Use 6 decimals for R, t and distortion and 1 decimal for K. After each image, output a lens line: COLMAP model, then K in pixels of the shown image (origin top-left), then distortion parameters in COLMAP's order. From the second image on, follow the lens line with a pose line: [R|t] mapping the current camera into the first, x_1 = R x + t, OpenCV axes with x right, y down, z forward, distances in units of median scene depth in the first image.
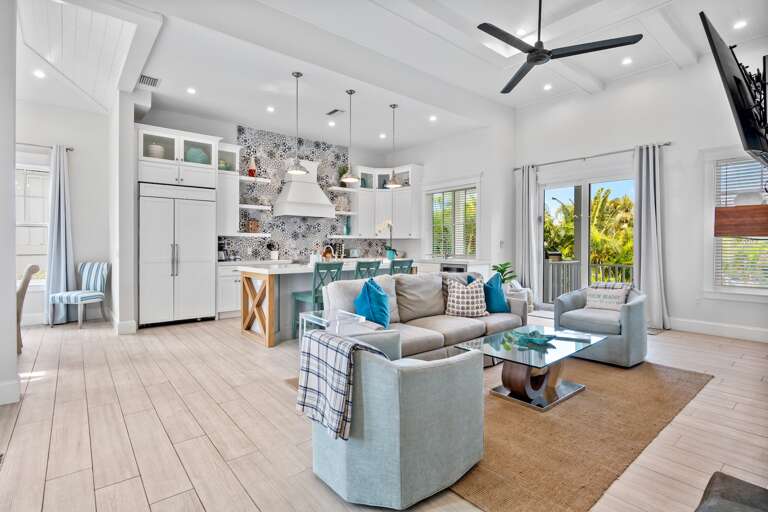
lens RADIAL K [[375.7, 0, 388.3], [0, 375.7, 243.4], [0, 0, 1]] dist [-0.006170, -0.000750]
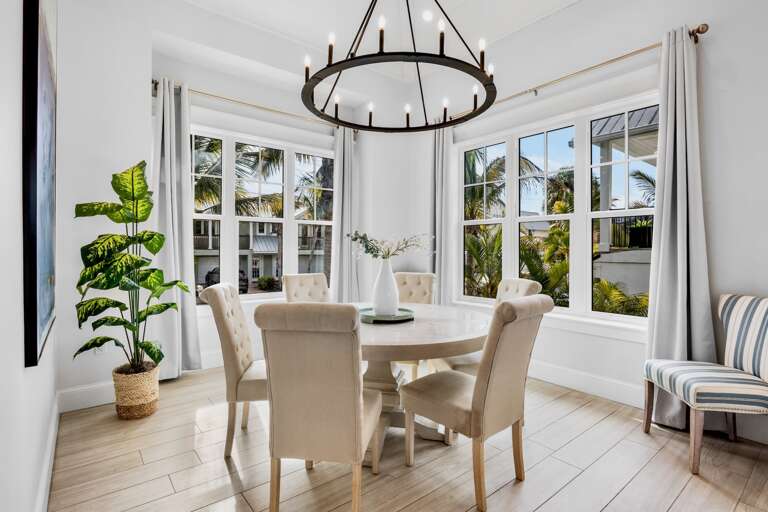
lens RADIAL K [[375.7, 0, 383.2], [0, 375.7, 248.5], [0, 0, 1]] dist [-0.006170, -0.000750]
pose [[-0.010832, -0.000991, -0.999941, -0.330390], [0.002175, 0.999997, -0.001015, 0.000738], [0.999939, -0.002186, -0.010830, 0.511859]]
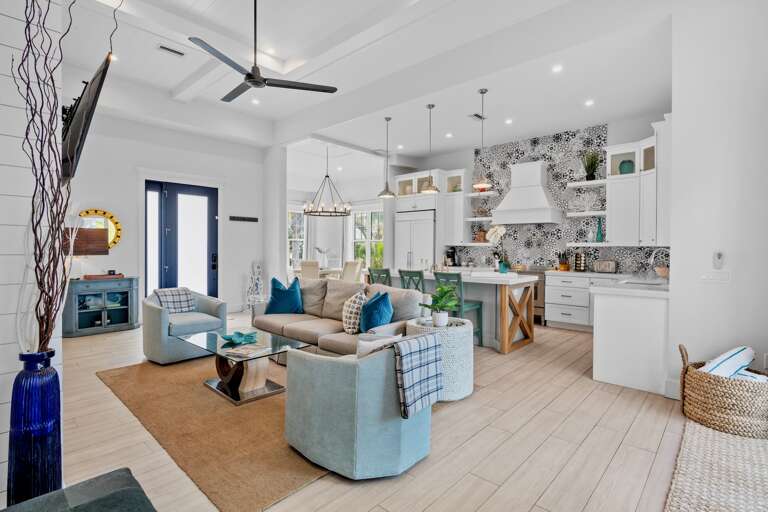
lens RADIAL K [[375.7, 0, 380.6], [0, 375.7, 250.6], [0, 0, 1]] dist [-0.006170, -0.000750]
pose [[0.126235, 0.007874, -0.991969, 0.666593], [-0.002070, 0.999968, 0.007674, -0.011509], [0.991998, 0.001084, 0.126248, 0.540469]]
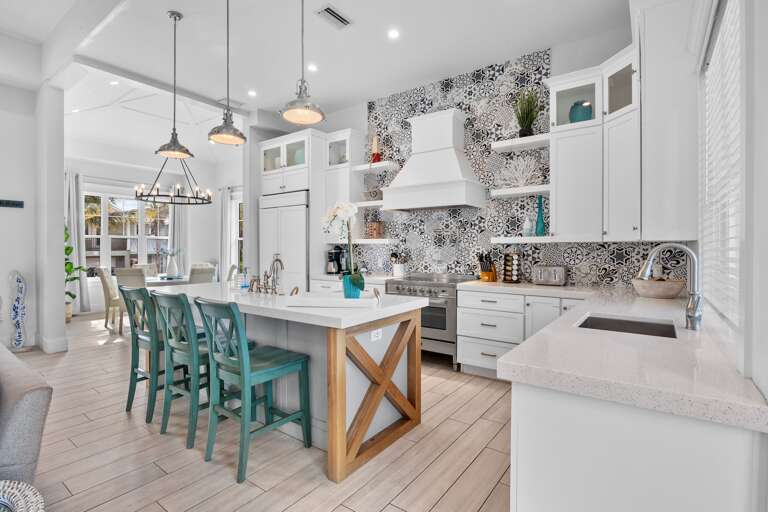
lens RADIAL K [[375.7, 0, 377.5], [0, 375.7, 250.1], [0, 0, 1]] dist [-0.006170, -0.000750]
pose [[0.227785, 0.005503, -0.973696, 0.348684], [0.005186, 0.999963, 0.006865, -0.009904], [0.973698, -0.006613, 0.227748, 0.796195]]
